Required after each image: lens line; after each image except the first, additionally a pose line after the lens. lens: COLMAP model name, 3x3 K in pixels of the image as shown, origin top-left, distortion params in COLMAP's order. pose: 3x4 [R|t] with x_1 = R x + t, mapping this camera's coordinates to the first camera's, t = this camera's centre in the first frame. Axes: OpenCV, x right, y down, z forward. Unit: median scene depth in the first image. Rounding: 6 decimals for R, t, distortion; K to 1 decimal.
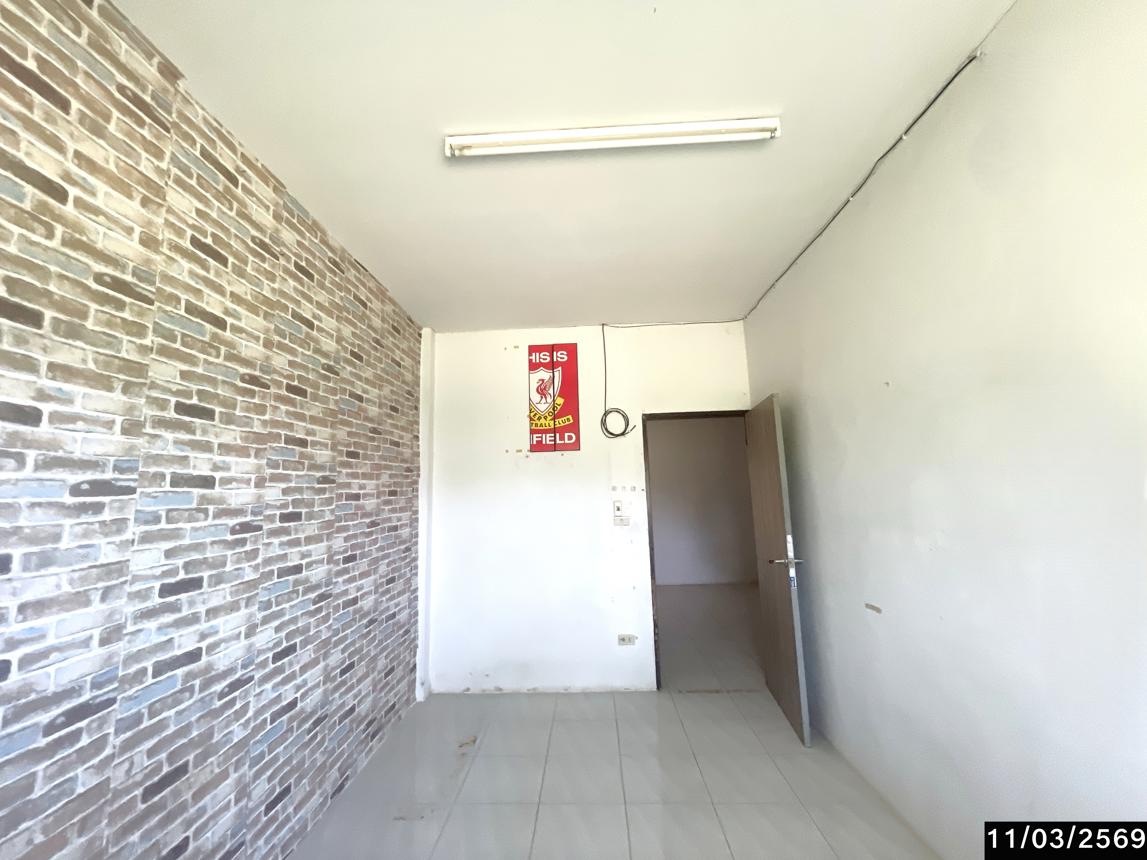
lens RADIAL K [[462.8, 0, 572.7], [0, 462.8, 428.4], [0, 0, 1]] dist [0.000326, 0.000037]
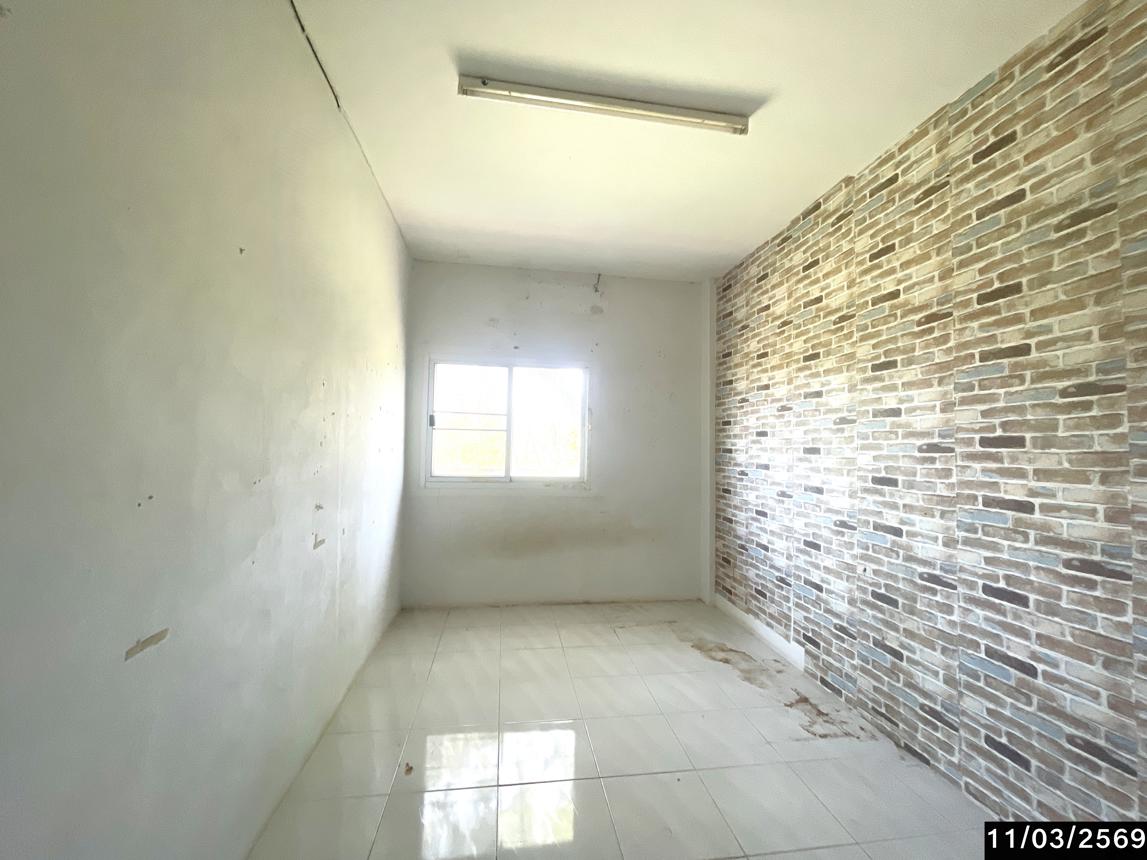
lens RADIAL K [[462.8, 0, 573.1], [0, 462.8, 430.8], [0, 0, 1]] dist [0.000326, 0.000037]
pose [[-0.981870, 0.001639, -0.189548, 0.385152], [0.032472, 0.986635, -0.159675, 0.326743], [0.186753, -0.162935, -0.968801, 1.953549]]
